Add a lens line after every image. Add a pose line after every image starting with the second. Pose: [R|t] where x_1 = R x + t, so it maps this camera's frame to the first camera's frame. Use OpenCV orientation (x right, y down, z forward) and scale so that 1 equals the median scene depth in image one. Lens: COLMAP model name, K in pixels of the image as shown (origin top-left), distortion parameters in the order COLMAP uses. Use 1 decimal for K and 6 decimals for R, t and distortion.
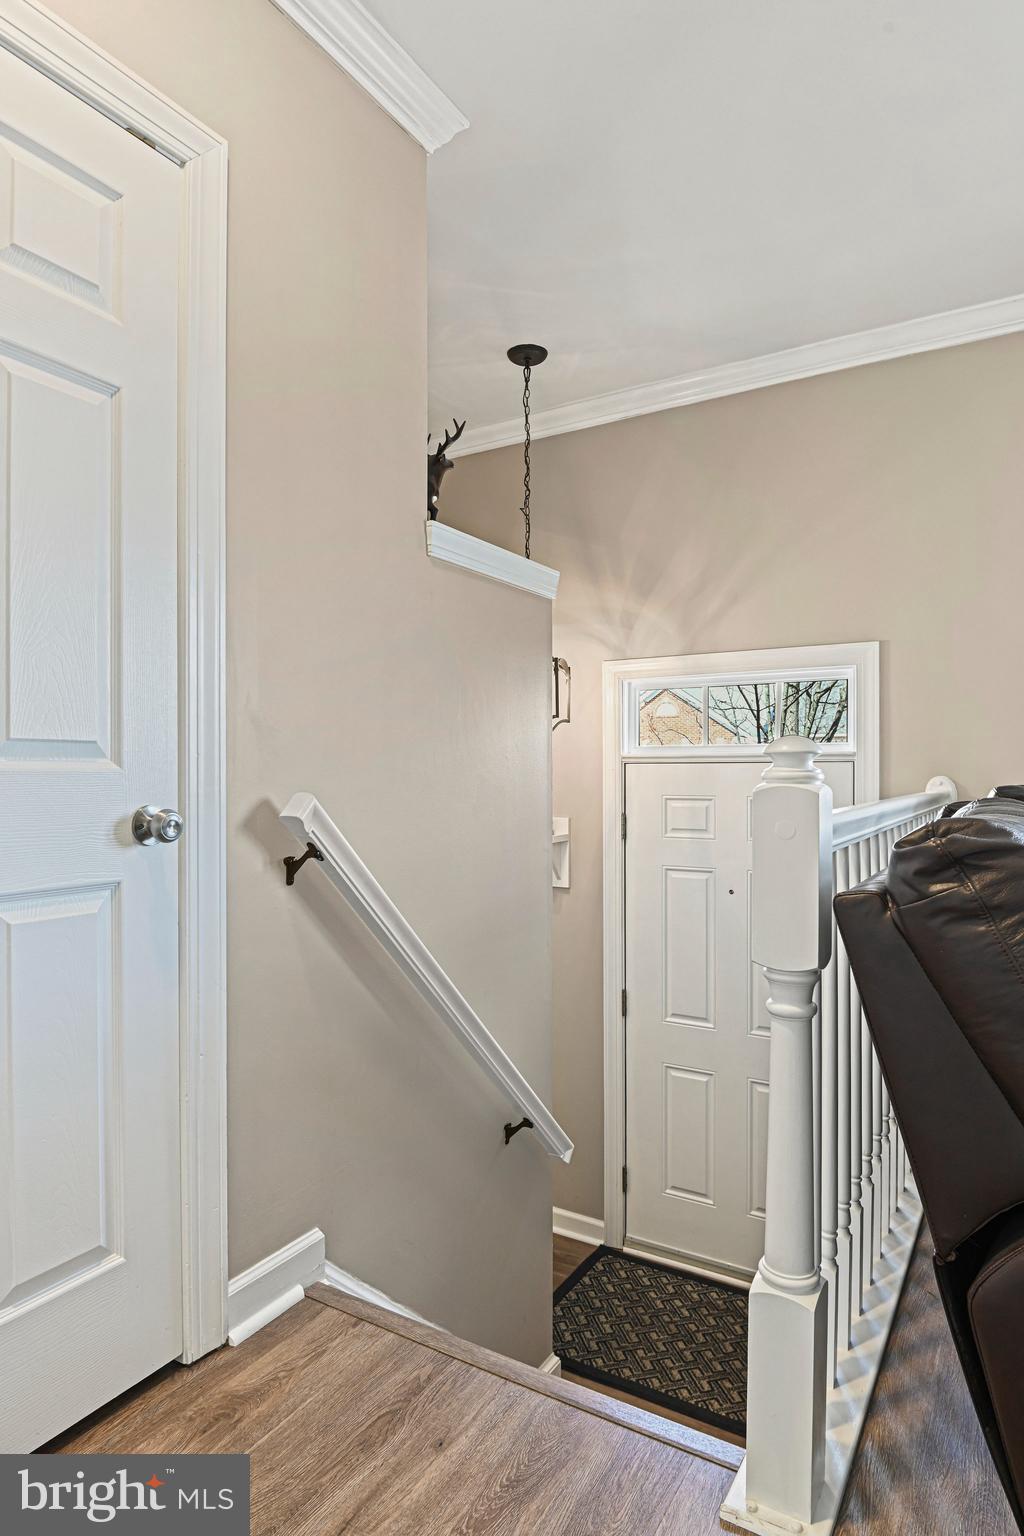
lens RADIAL K [[883.0, 0, 511.4], [0, 883.0, 773.0], [0, 0, 1]] dist [-0.024792, -0.000357]
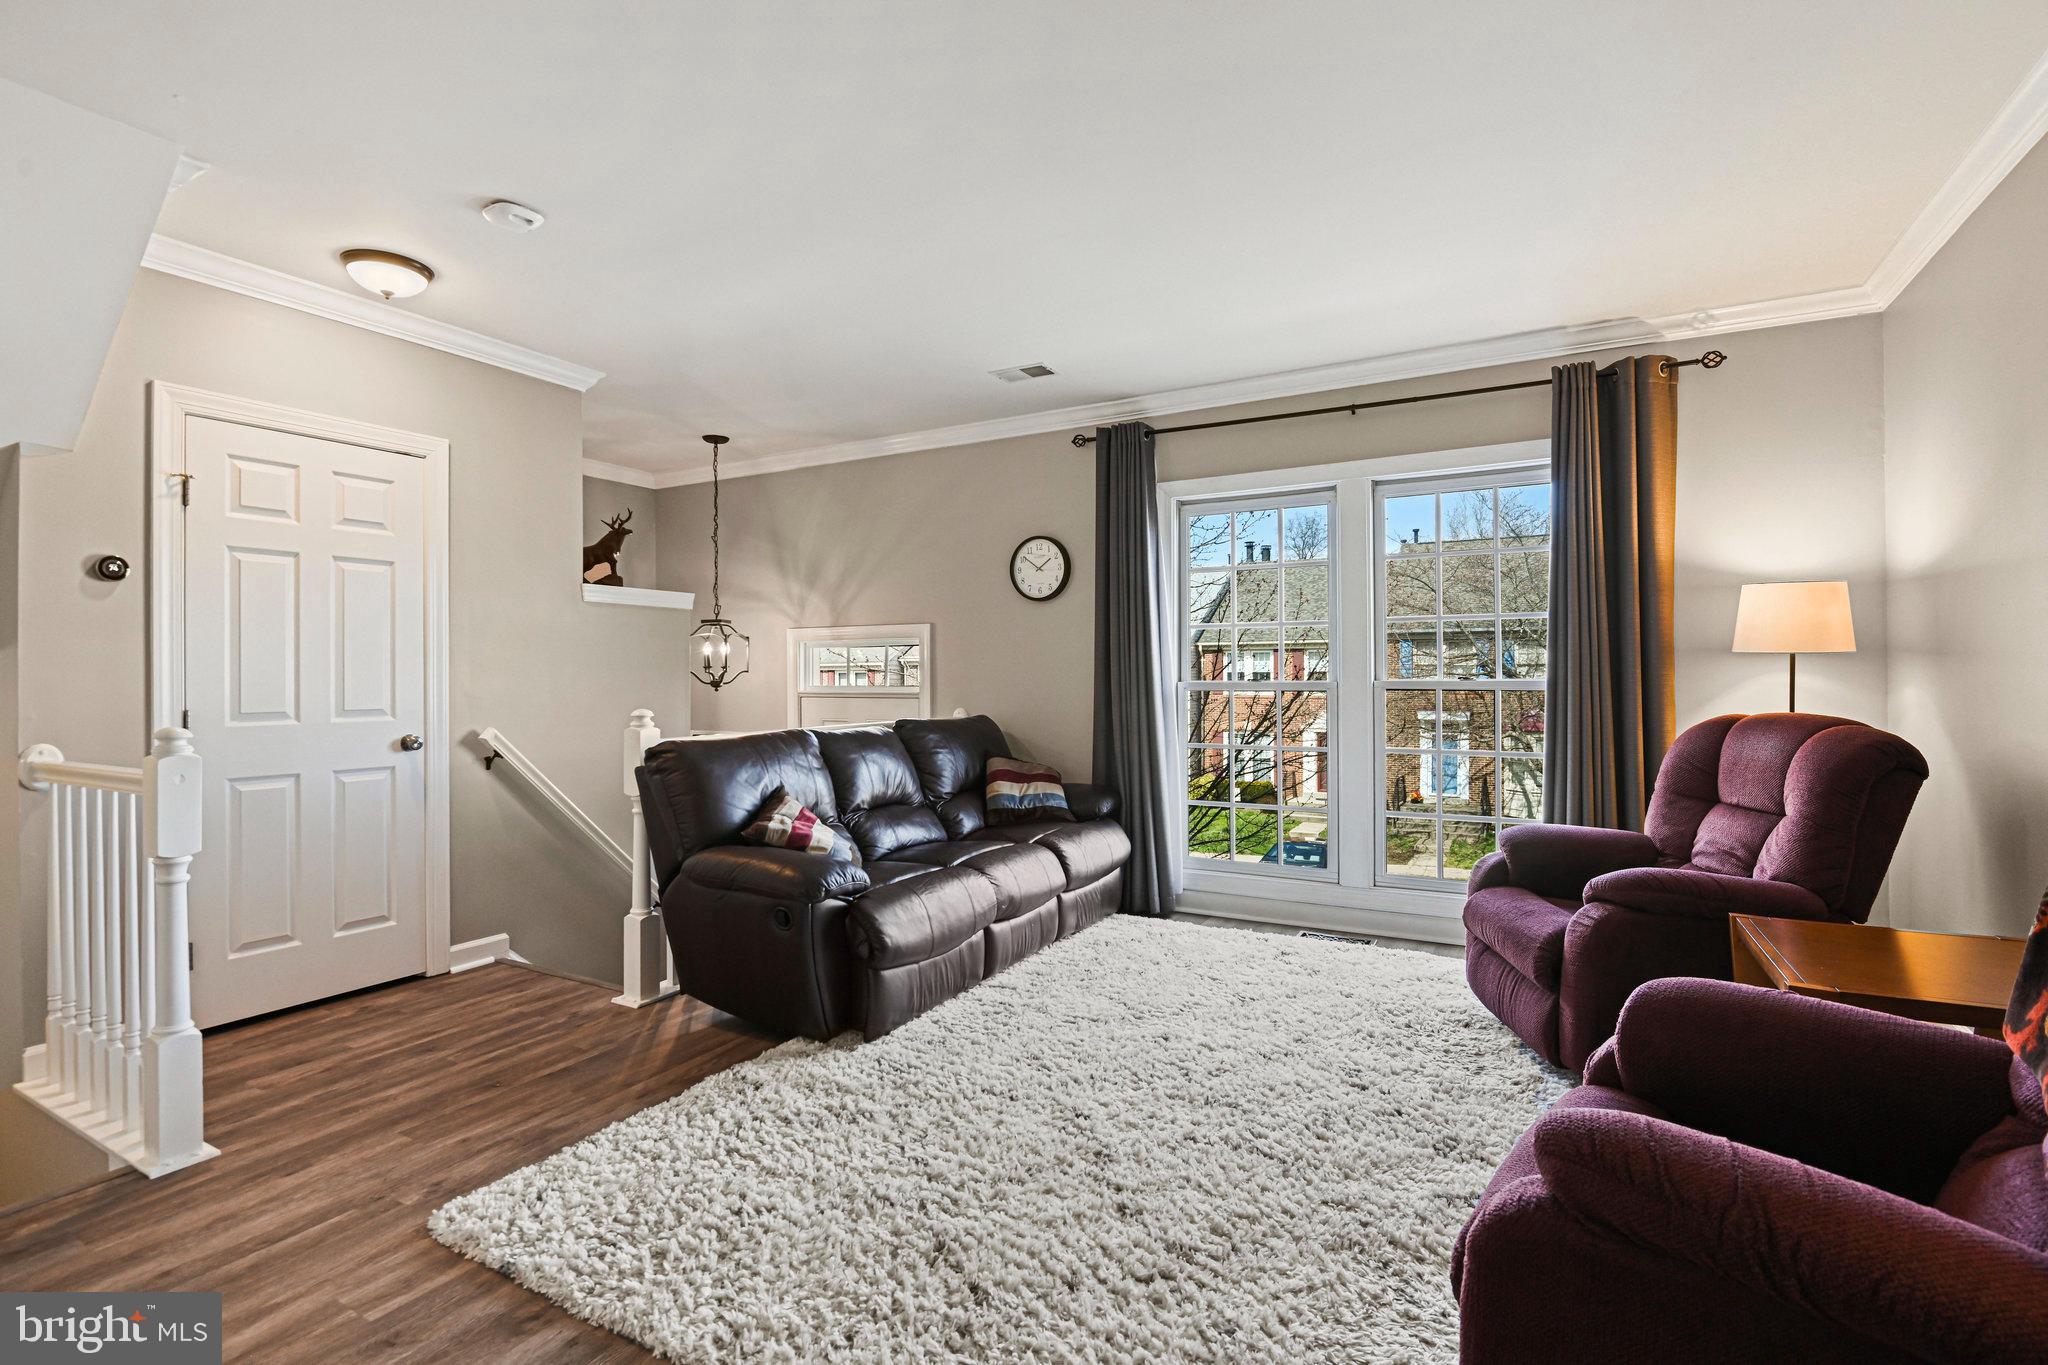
lens RADIAL K [[934.5, 0, 1028.4], [0, 934.5, 670.4], [0, 0, 1]] dist [-0.011969, -0.005341]
pose [[0.998904, -0.002259, 0.046752, 0.987210], [0.002481, 0.999986, -0.004689, -0.104713], [-0.046741, 0.004800, 0.998896, -1.370094]]
